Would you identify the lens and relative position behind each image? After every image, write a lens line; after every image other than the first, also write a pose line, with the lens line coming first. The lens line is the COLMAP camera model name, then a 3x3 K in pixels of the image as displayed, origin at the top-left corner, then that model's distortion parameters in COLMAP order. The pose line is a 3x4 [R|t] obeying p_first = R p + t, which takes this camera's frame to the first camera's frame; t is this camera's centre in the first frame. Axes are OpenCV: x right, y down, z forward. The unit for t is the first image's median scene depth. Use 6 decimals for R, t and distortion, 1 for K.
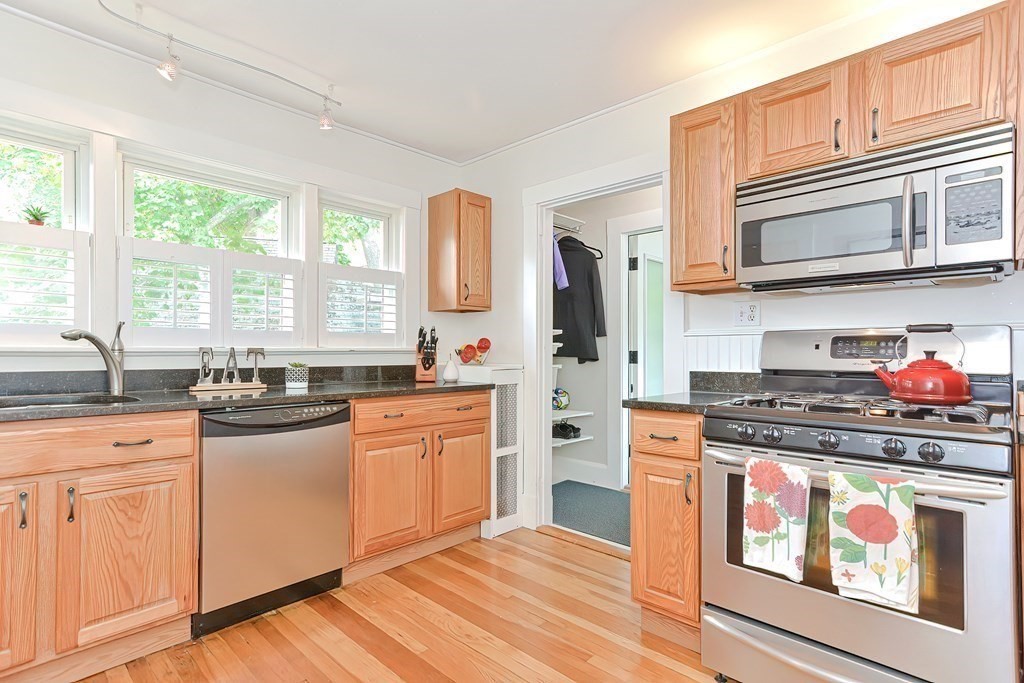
lens RADIAL K [[503.2, 0, 515.4], [0, 503.2, 349.0], [0, 0, 1]] dist [-0.002322, 0.000801]
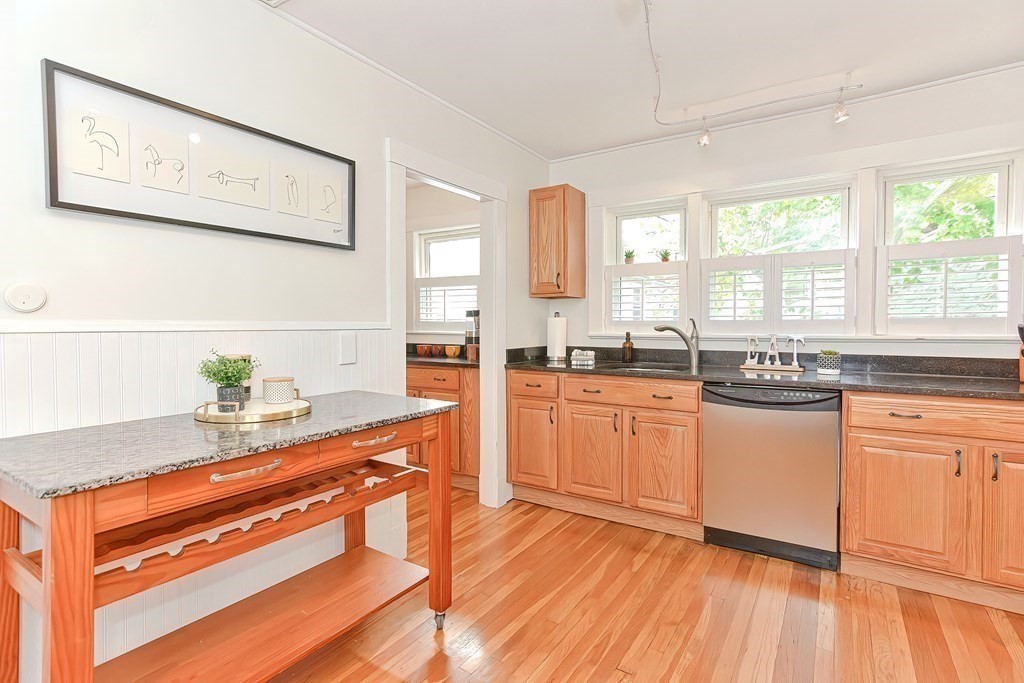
lens RADIAL K [[503.2, 0, 517.8], [0, 503.2, 332.2], [0, 0, 1]] dist [-0.002322, 0.000801]
pose [[0.196310, 0.014034, -0.980441, 0.546270], [0.005948, 0.999862, 0.015503, -0.036010], [0.980524, -0.008875, 0.196200, 0.177574]]
